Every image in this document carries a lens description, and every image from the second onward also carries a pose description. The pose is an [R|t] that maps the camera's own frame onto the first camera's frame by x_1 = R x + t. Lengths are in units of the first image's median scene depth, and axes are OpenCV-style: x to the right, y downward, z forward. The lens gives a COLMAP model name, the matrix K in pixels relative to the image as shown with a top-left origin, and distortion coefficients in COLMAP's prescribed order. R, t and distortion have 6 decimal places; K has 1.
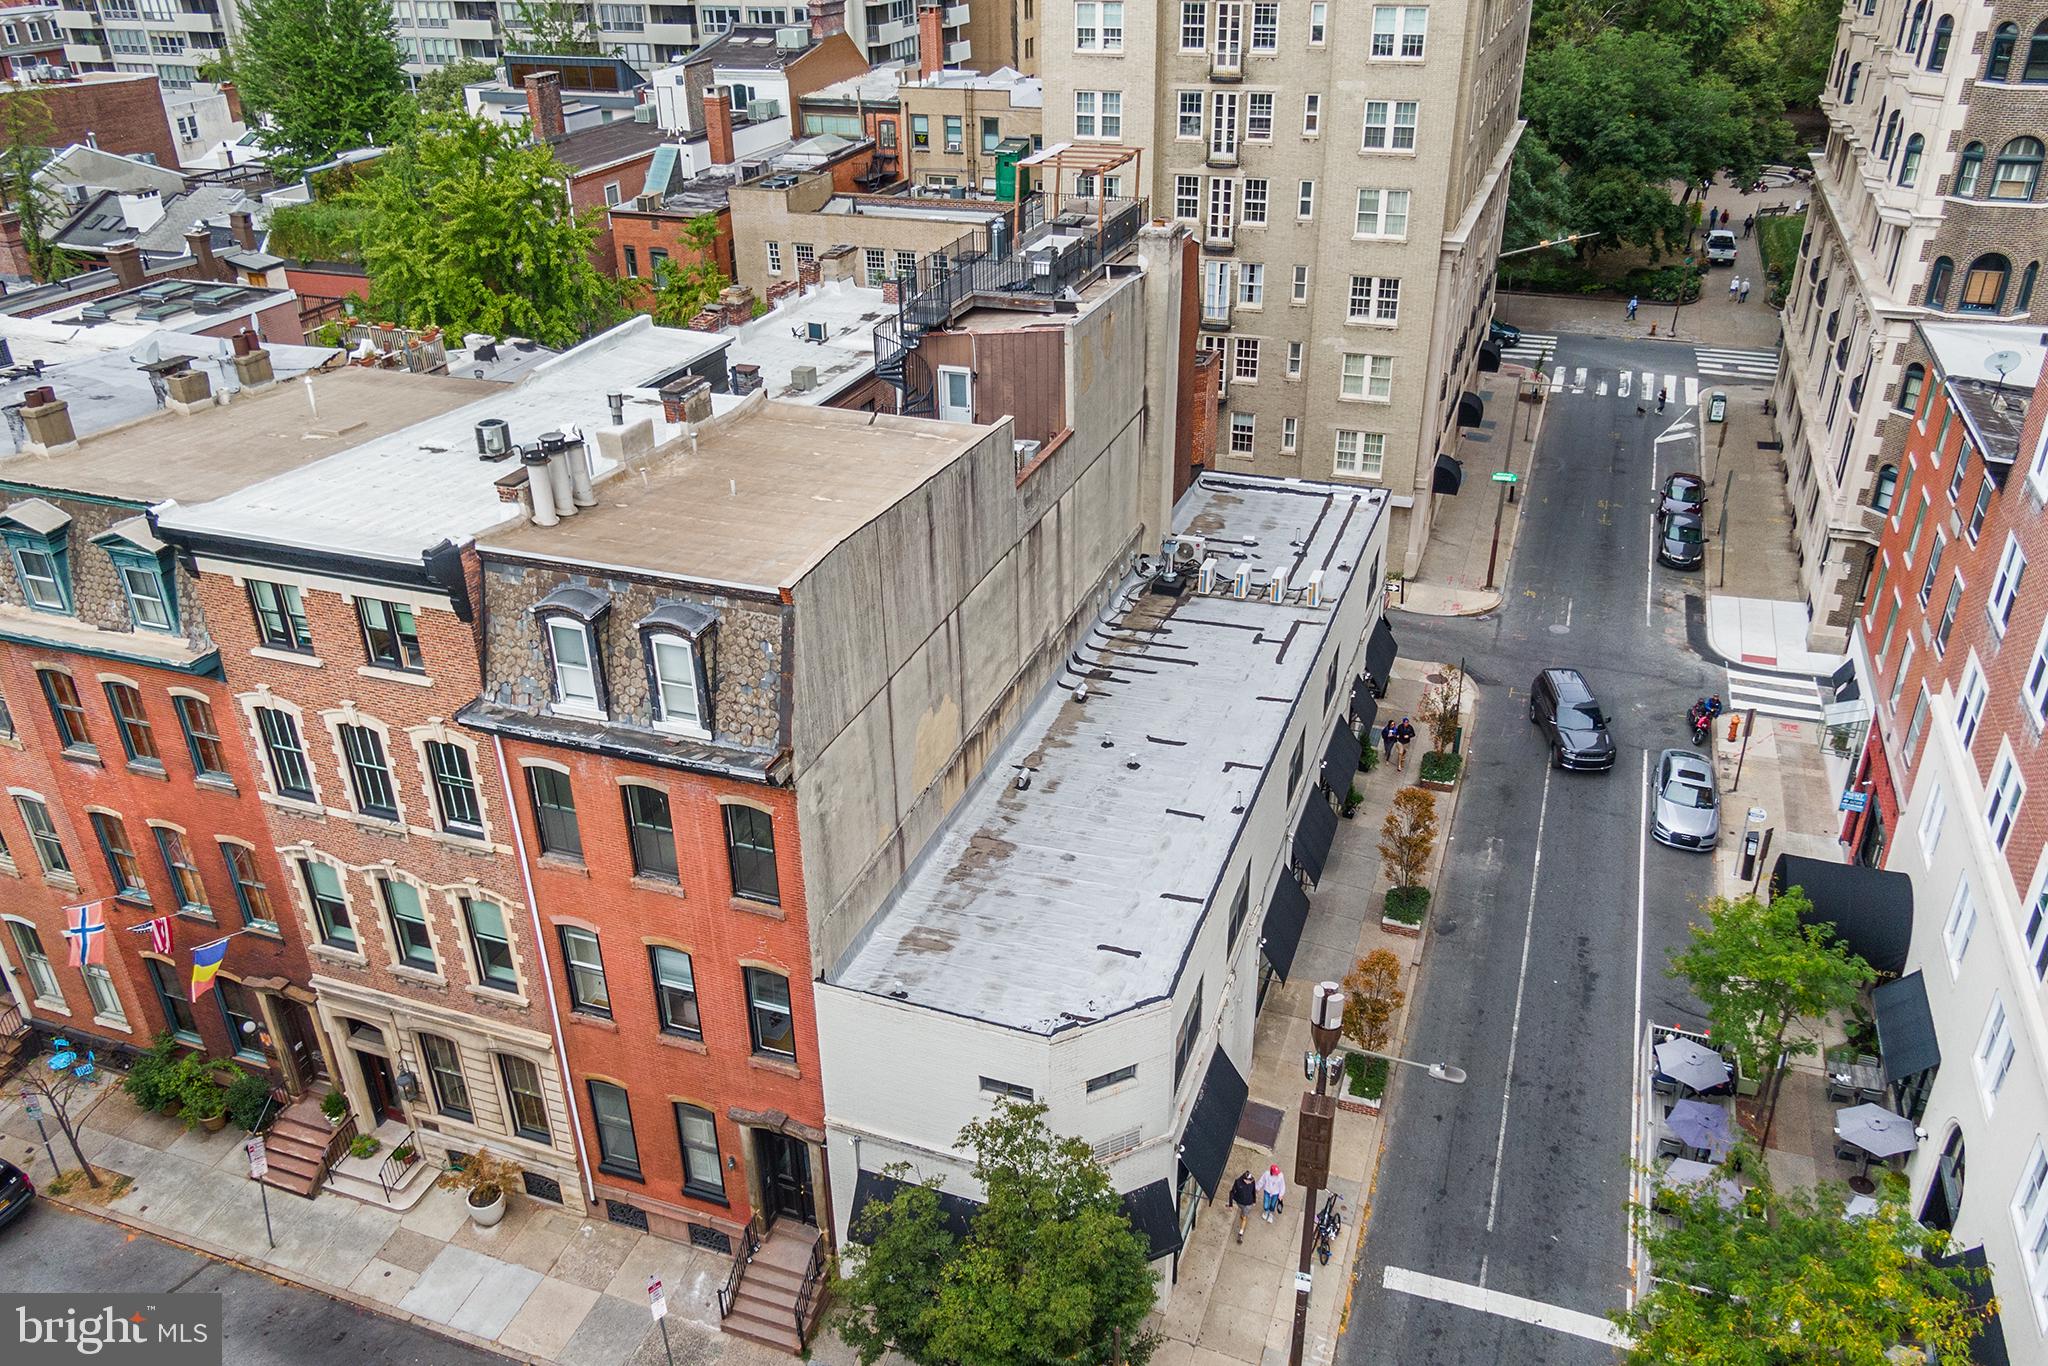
lens RADIAL K [[1541.4, 0, 1024.0], [0, 1541.4, 683.0], [0, 0, 1]] dist [0.022256, -0.025817]
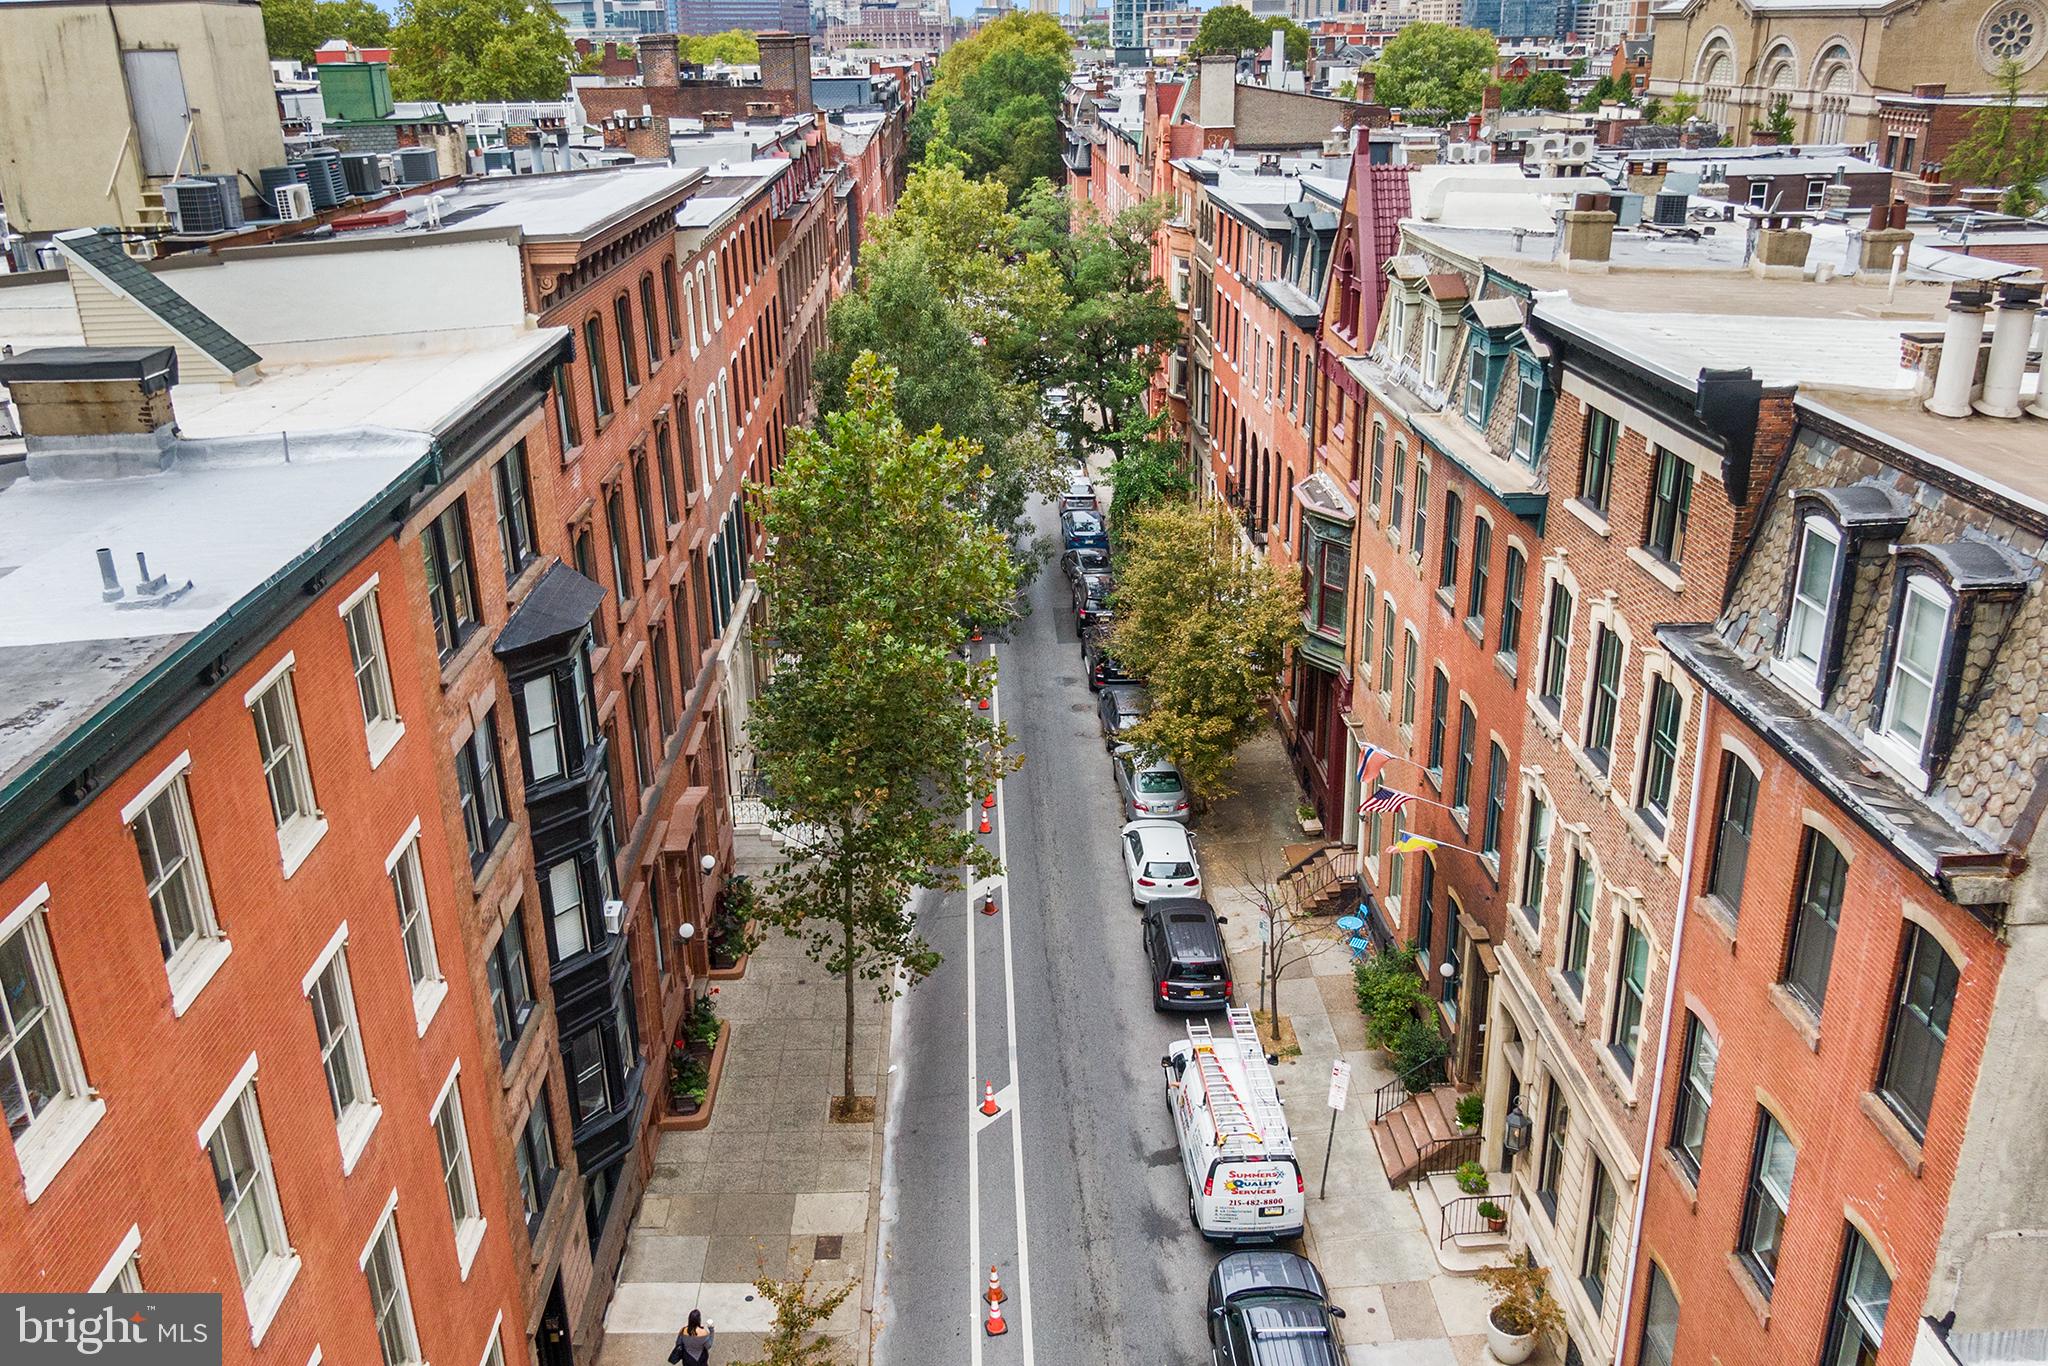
lens RADIAL K [[1658.1, 0, 1024.0], [0, 1658.1, 683.0], [0, 0, 1]] dist [0.006128, 0.002984]
pose [[0.371186, 0.345471, -0.861900, 0.132779], [-0.428800, 0.887087, 0.170899, 0.029892], [0.823621, 0.306147, 0.477413, 0.339671]]
